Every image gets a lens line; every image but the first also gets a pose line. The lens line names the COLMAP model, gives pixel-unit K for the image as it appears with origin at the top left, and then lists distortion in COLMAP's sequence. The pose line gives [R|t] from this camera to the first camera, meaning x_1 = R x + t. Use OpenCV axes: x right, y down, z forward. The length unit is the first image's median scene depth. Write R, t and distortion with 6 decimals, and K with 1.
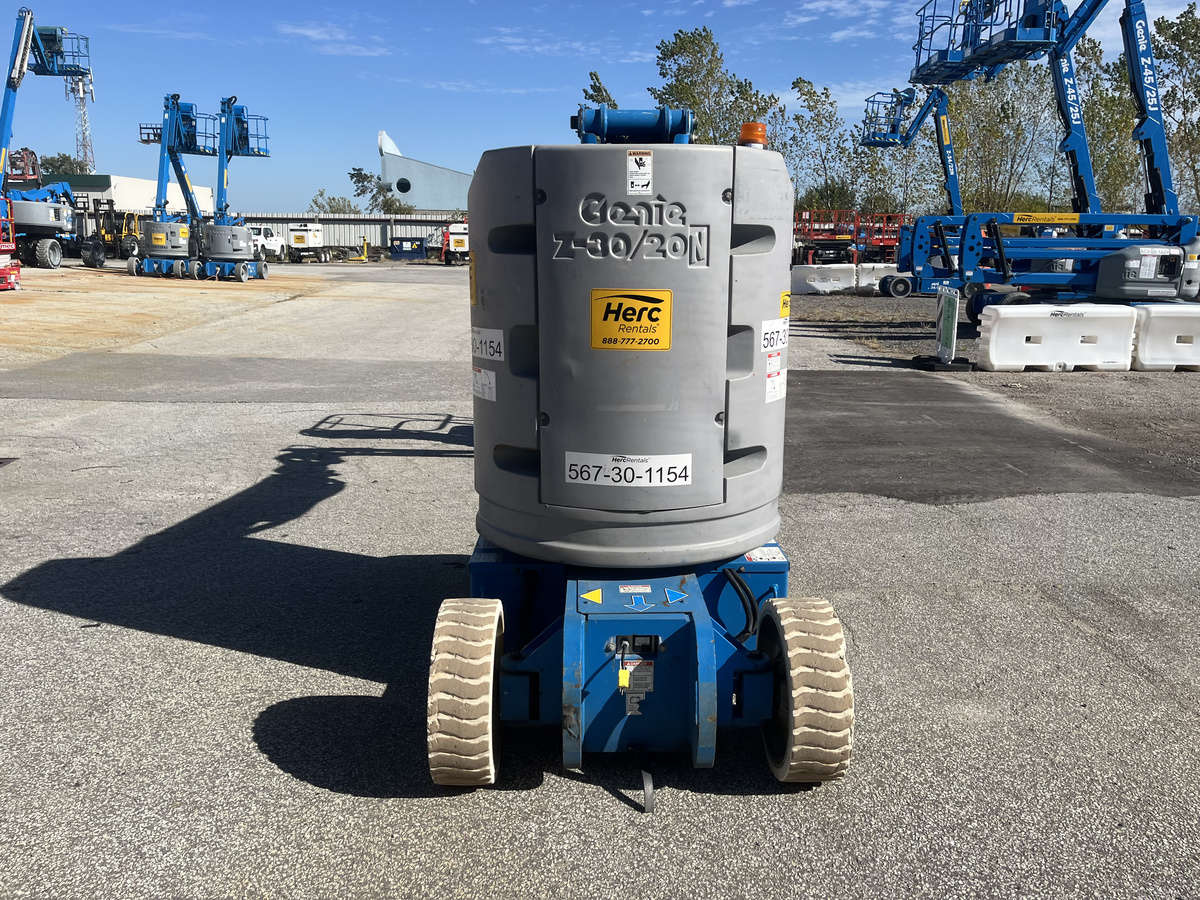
lens RADIAL K [[902.5, 0, 600.0], [0, 902.5, 450.0], [0, 0, 1]] dist [0.130335, -0.195916]
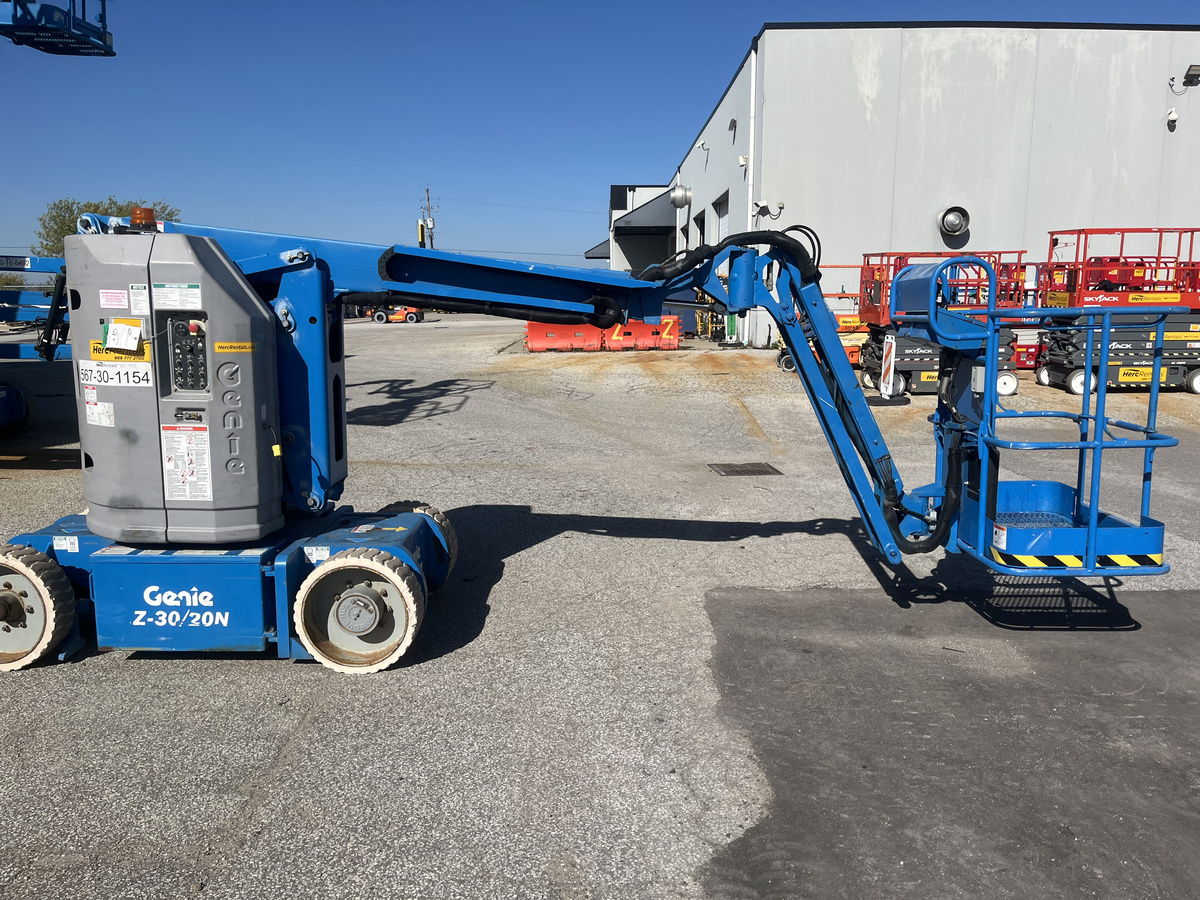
lens RADIAL K [[918.4, 0, 596.0], [0, 918.4, 441.1], [0, 0, 1]] dist [0.059379, -0.067107]
pose [[-0.004213, 0.152483, -0.988297, 1.540732], [-0.226510, 0.962473, 0.149465, -0.402644], [0.974000, 0.224489, 0.030484, 1.710736]]
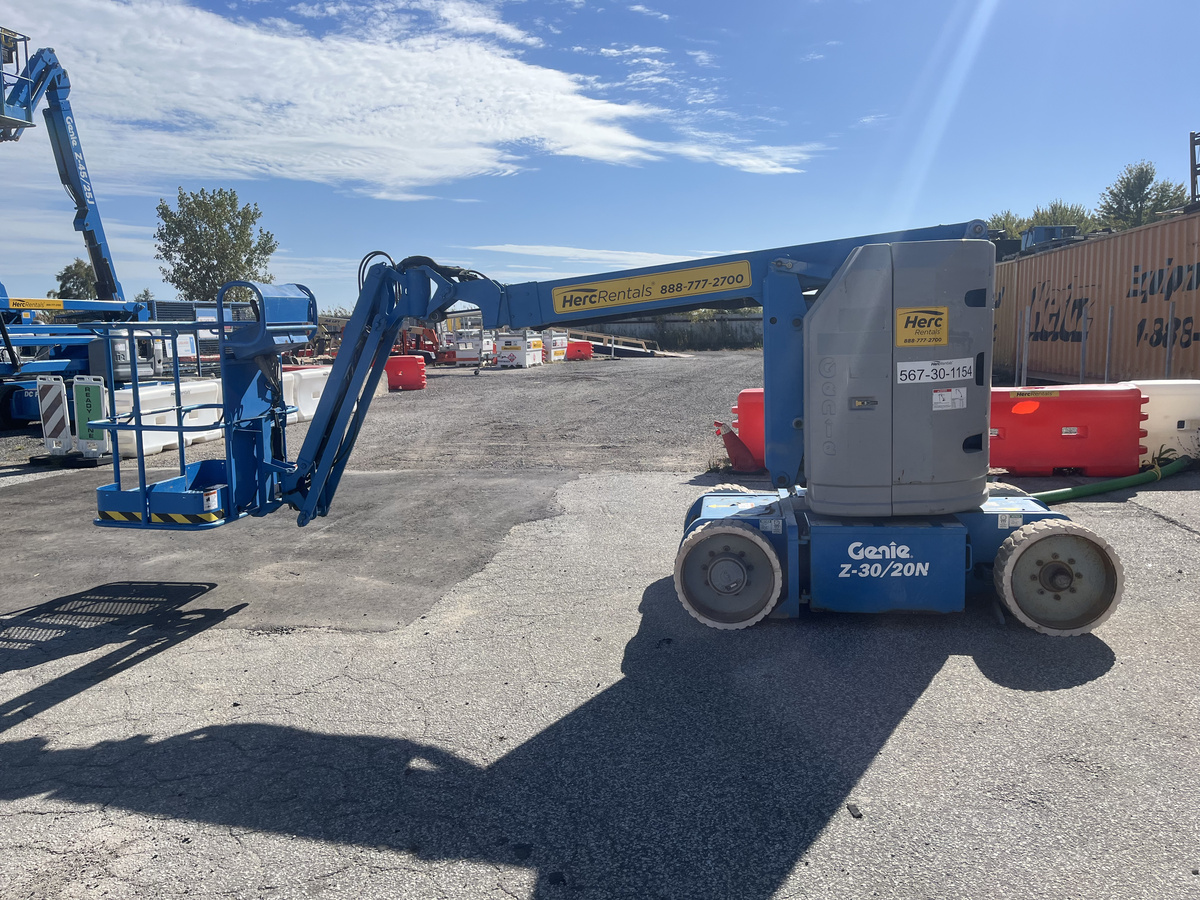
lens RADIAL K [[918.4, 0, 596.0], [0, 918.4, 441.1], [0, 0, 1]] dist [0.059379, -0.067107]
pose [[0.159861, -0.134626, 0.977916, -1.708763], [0.241533, 0.965879, 0.093486, -0.290402], [-0.957135, 0.221254, 0.186923, 1.332172]]
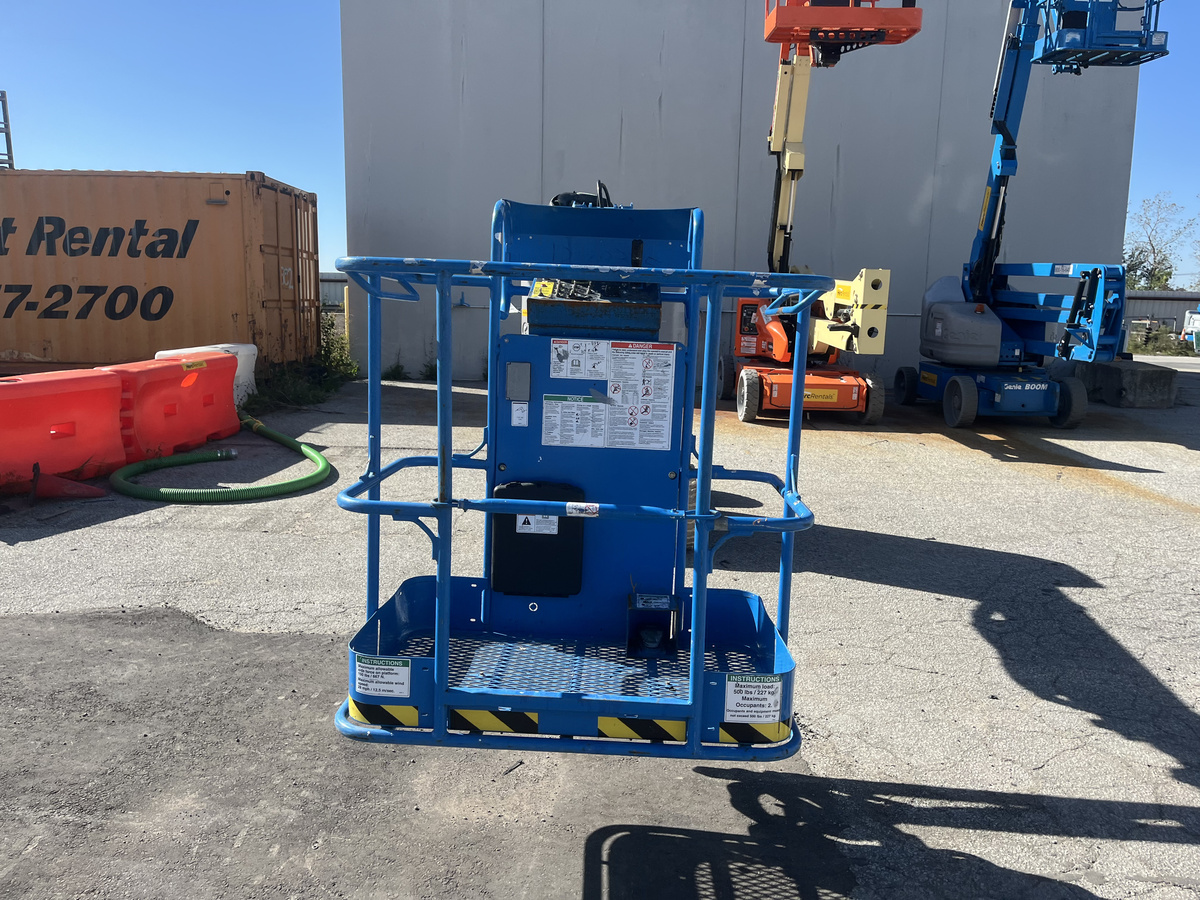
lens RADIAL K [[902.5, 0, 600.0], [0, 902.5, 450.0], [0, 0, 1]] dist [0.130335, -0.195916]
pose [[-0.999834, -0.018153, 0.001578, 0.015810], [-0.016226, 0.926371, 0.376262, -0.710834], [-0.008292, 0.376174, -0.926512, 3.219820]]
